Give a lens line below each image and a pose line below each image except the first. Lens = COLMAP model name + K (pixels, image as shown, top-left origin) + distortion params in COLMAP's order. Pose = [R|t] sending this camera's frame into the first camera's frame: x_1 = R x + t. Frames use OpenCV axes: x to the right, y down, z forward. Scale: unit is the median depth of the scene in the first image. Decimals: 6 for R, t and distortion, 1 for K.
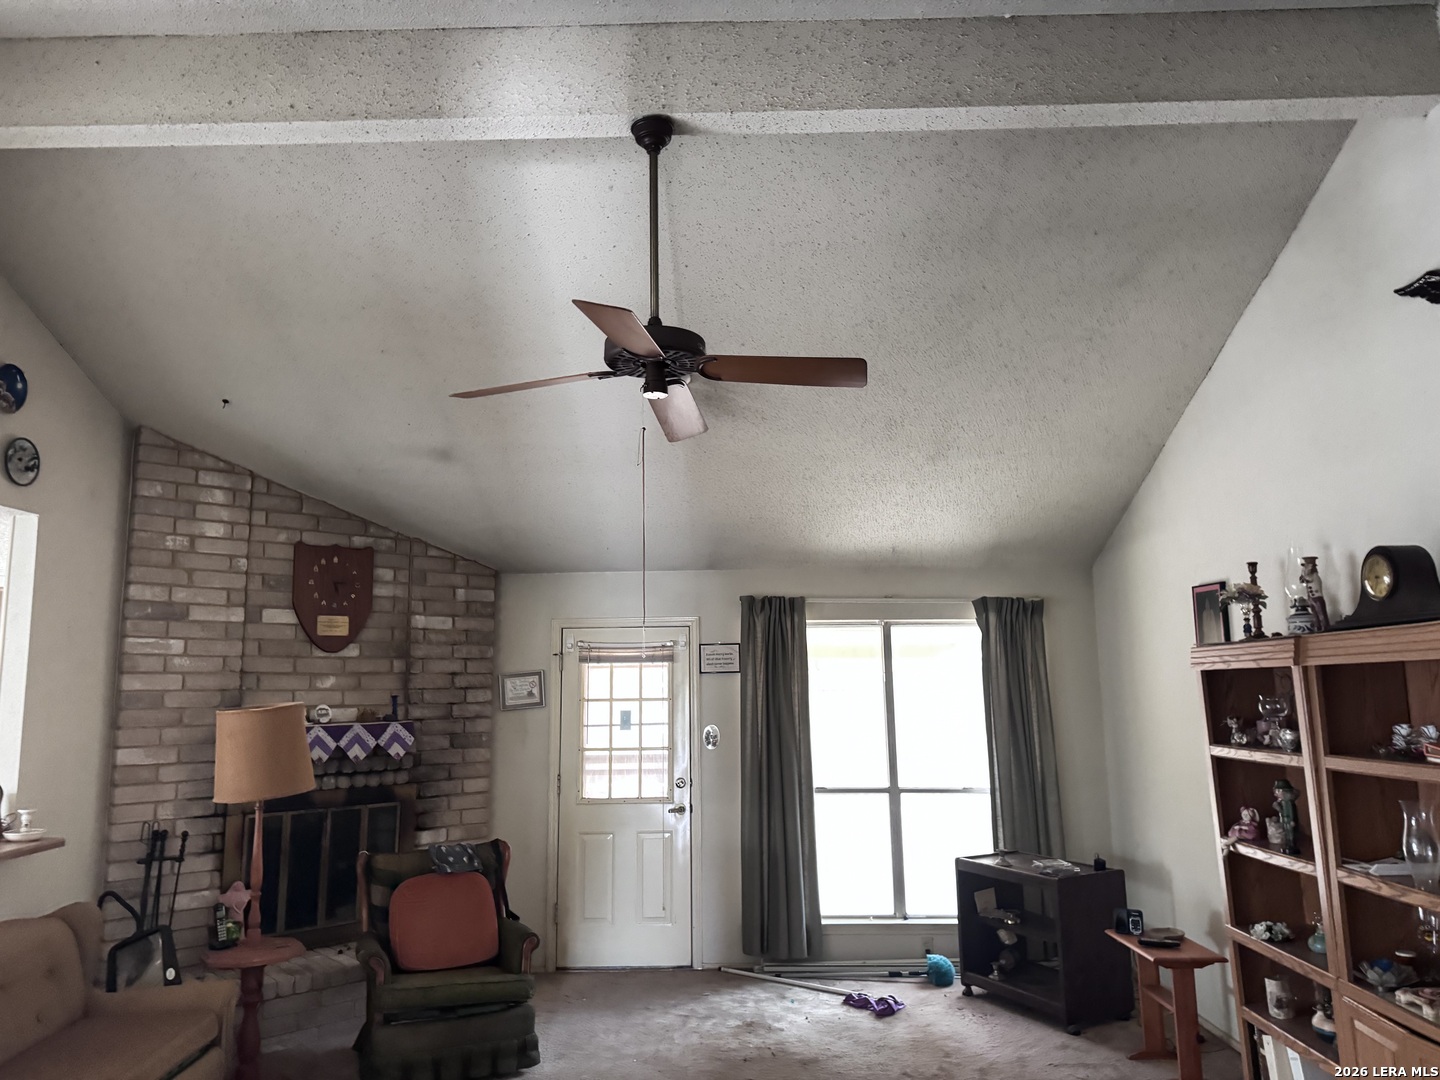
lens RADIAL K [[1020.8, 0, 720.6], [0, 1020.8, 541.3], [0, 0, 1]] dist [0.059617, -0.060968]
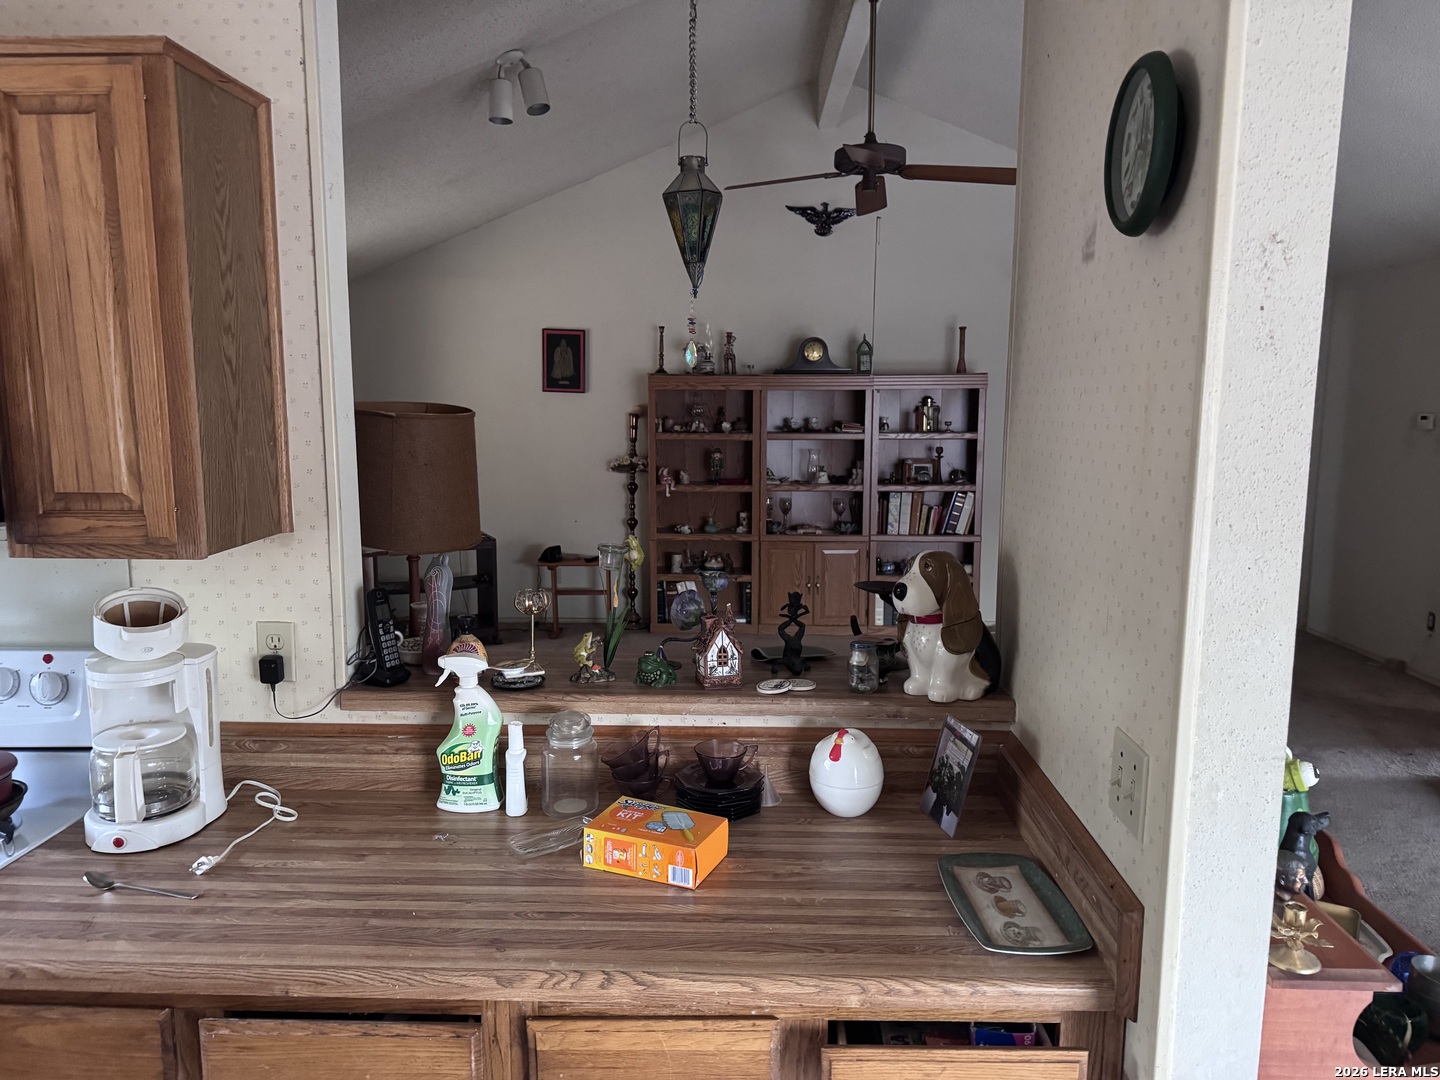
lens RADIAL K [[1003.0, 0, 716.9], [0, 1003.0, 545.7], [0, 0, 1]] dist [0.101275, -0.127568]
pose [[0.006740, -0.135940, 0.990694, -1.294089], [-0.148565, 0.979586, 0.135427, 0.149391], [-0.988880, -0.148095, -0.013593, 0.963053]]
